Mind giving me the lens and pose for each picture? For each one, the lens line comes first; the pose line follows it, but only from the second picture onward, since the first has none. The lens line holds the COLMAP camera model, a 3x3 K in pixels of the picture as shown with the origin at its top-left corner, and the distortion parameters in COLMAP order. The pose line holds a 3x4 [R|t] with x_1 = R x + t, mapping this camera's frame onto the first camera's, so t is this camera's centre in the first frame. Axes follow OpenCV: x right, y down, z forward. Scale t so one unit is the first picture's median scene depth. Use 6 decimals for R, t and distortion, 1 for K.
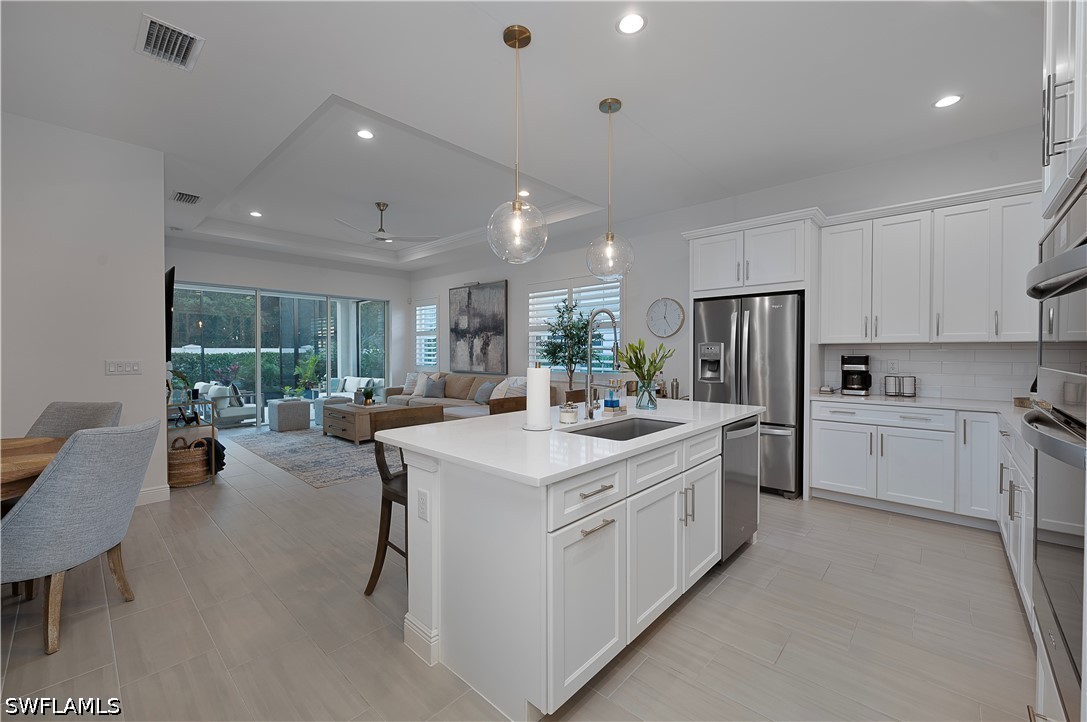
lens RADIAL K [[423.3, 0, 540.8], [0, 423.3, 356.0], [0, 0, 1]] dist [0.003662, 0.000002]
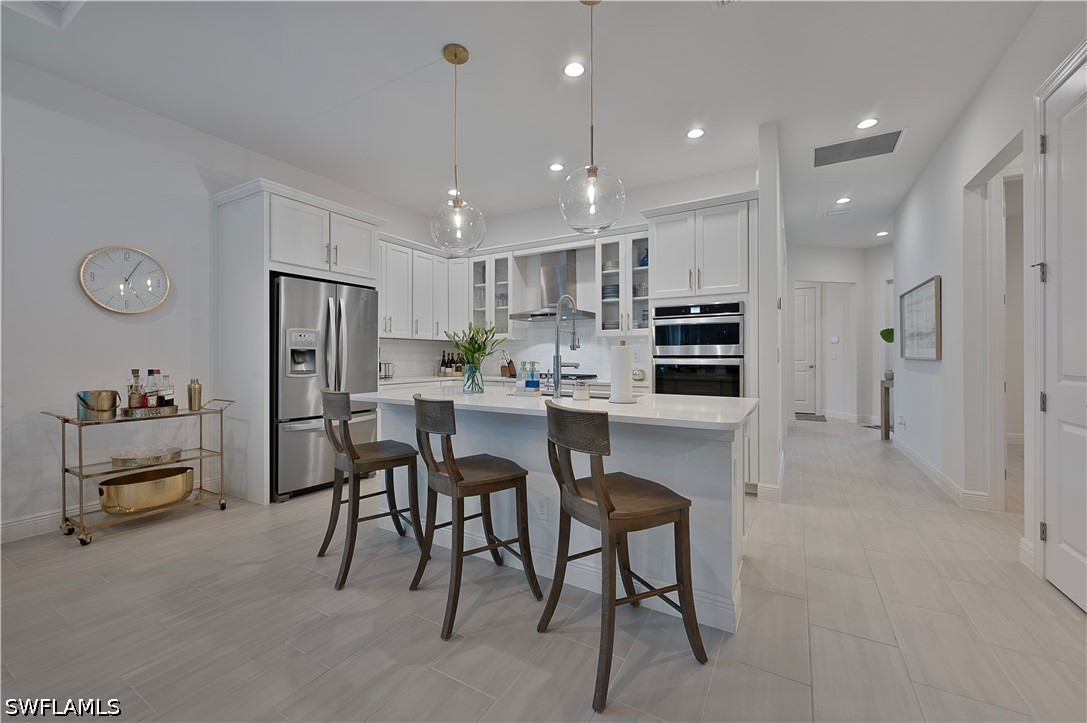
lens RADIAL K [[423.3, 0, 540.3], [0, 423.3, 357.6], [0, 0, 1]] dist [0.003662, 0.000002]
pose [[-0.216203, -0.001283, 0.976348, -0.529242], [0.011083, 0.999931, 0.003768, 0.027313], [-0.976286, 0.011635, -0.216174, 0.735037]]
